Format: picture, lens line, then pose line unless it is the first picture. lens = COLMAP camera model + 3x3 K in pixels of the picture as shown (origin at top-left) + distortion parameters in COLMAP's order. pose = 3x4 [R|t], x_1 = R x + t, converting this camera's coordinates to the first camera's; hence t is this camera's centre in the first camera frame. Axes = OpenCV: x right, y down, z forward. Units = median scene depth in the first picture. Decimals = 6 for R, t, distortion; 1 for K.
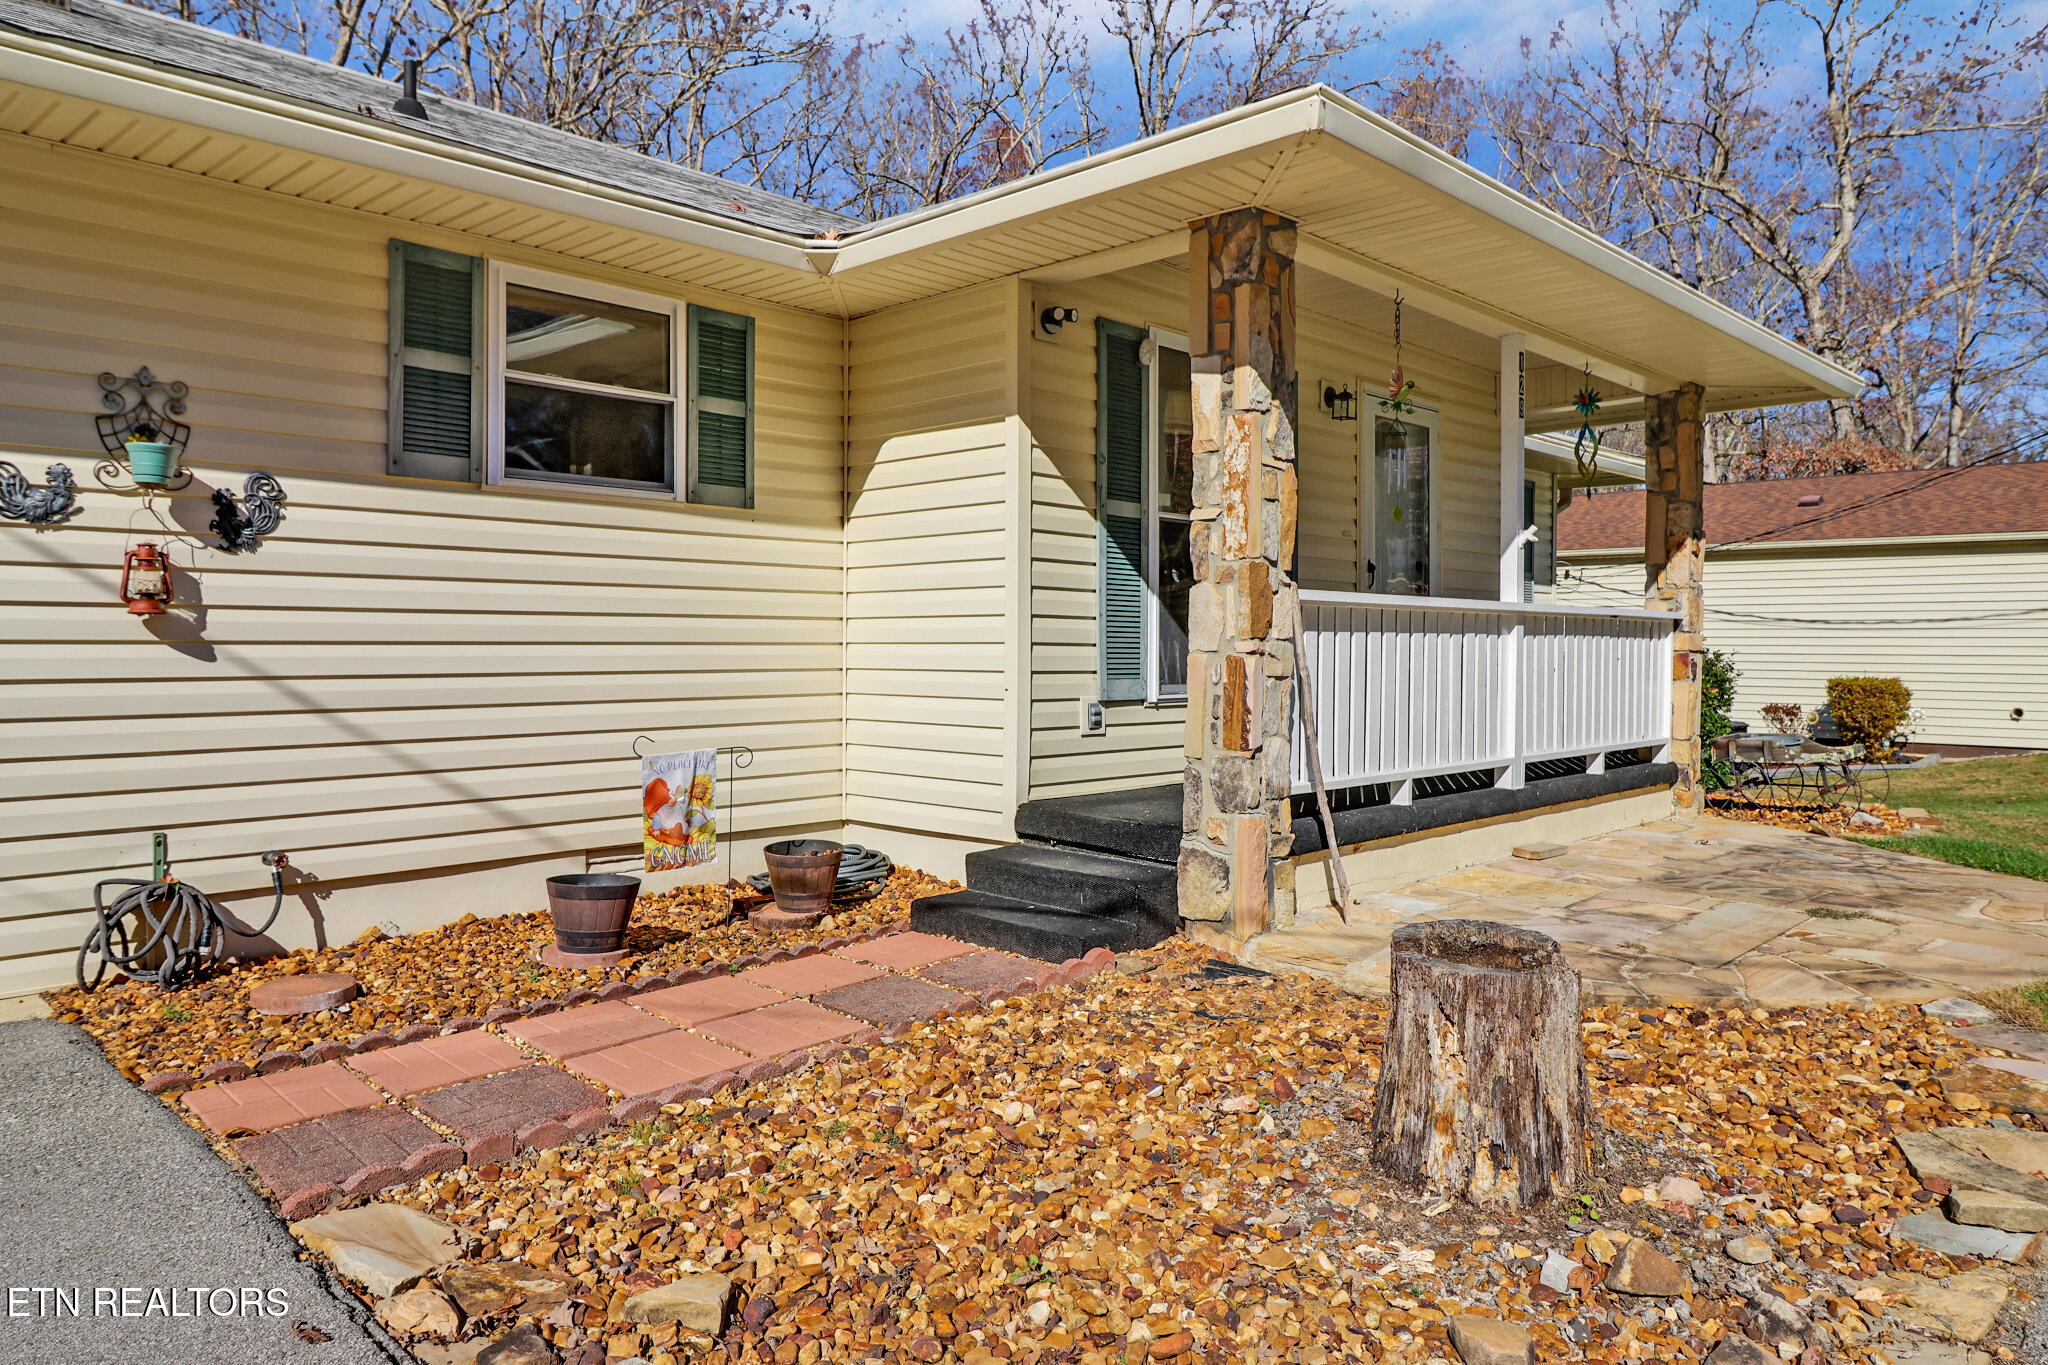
lens RADIAL K [[1381.0, 0, 1029.1], [0, 1381.0, 635.8], [0, 0, 1]] dist [0.023068, -0.001982]
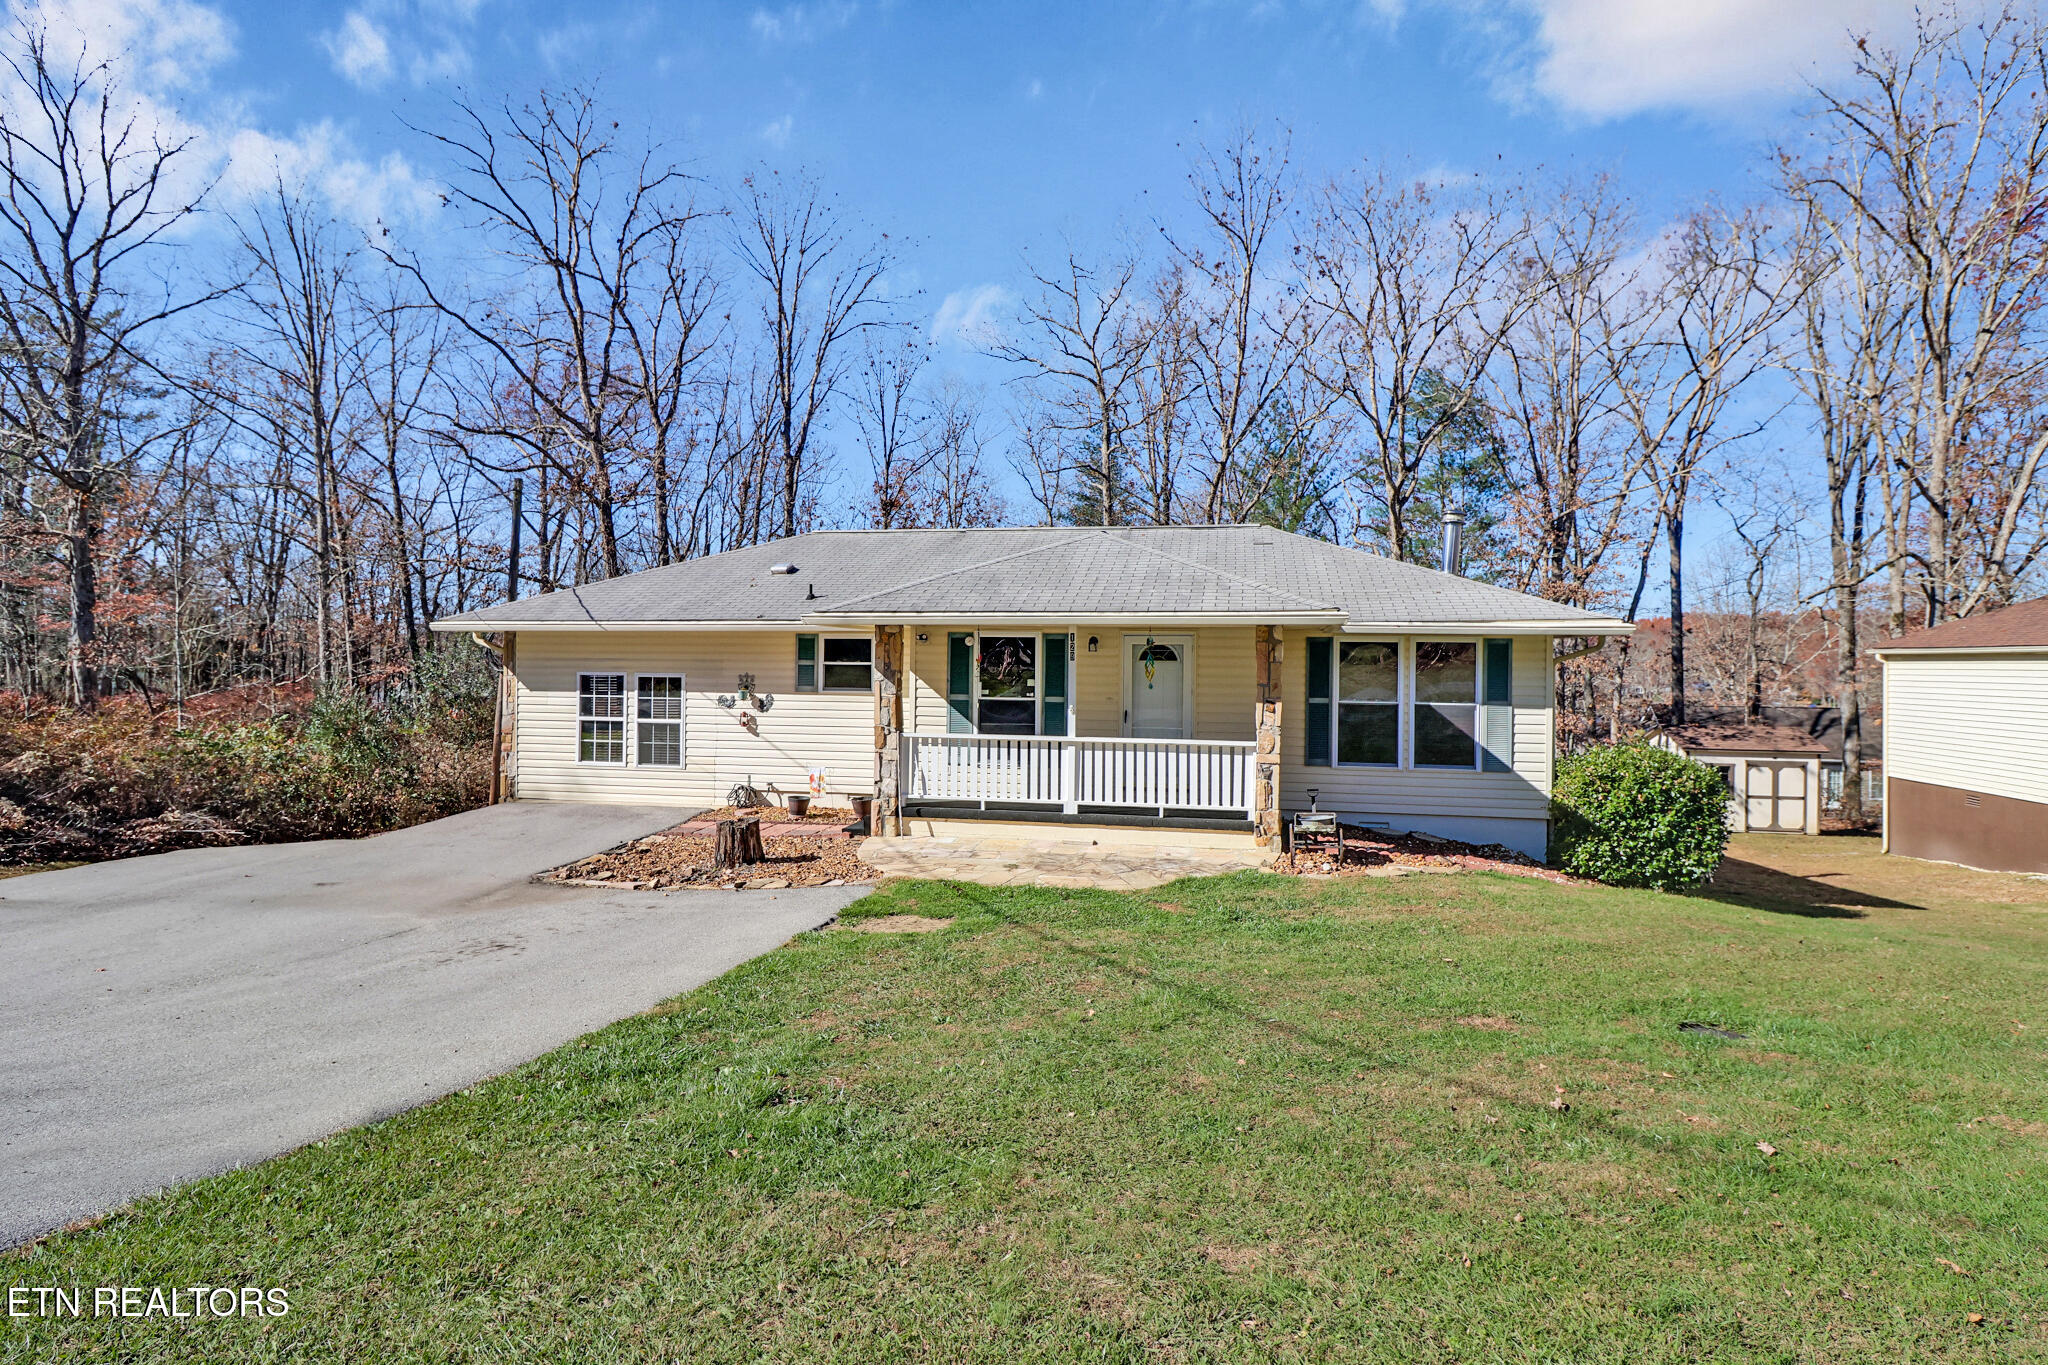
lens RADIAL K [[1073.3, 0, 1023.0], [0, 1073.3, 656.7], [0, 0, 1]] dist [-0.005178, -0.000910]
pose [[0.525836, -0.001159, -0.850585, 2.202913], [-0.002999, 0.999990, -0.003217, -0.183090], [0.850581, 0.004242, 0.525827, -0.063430]]
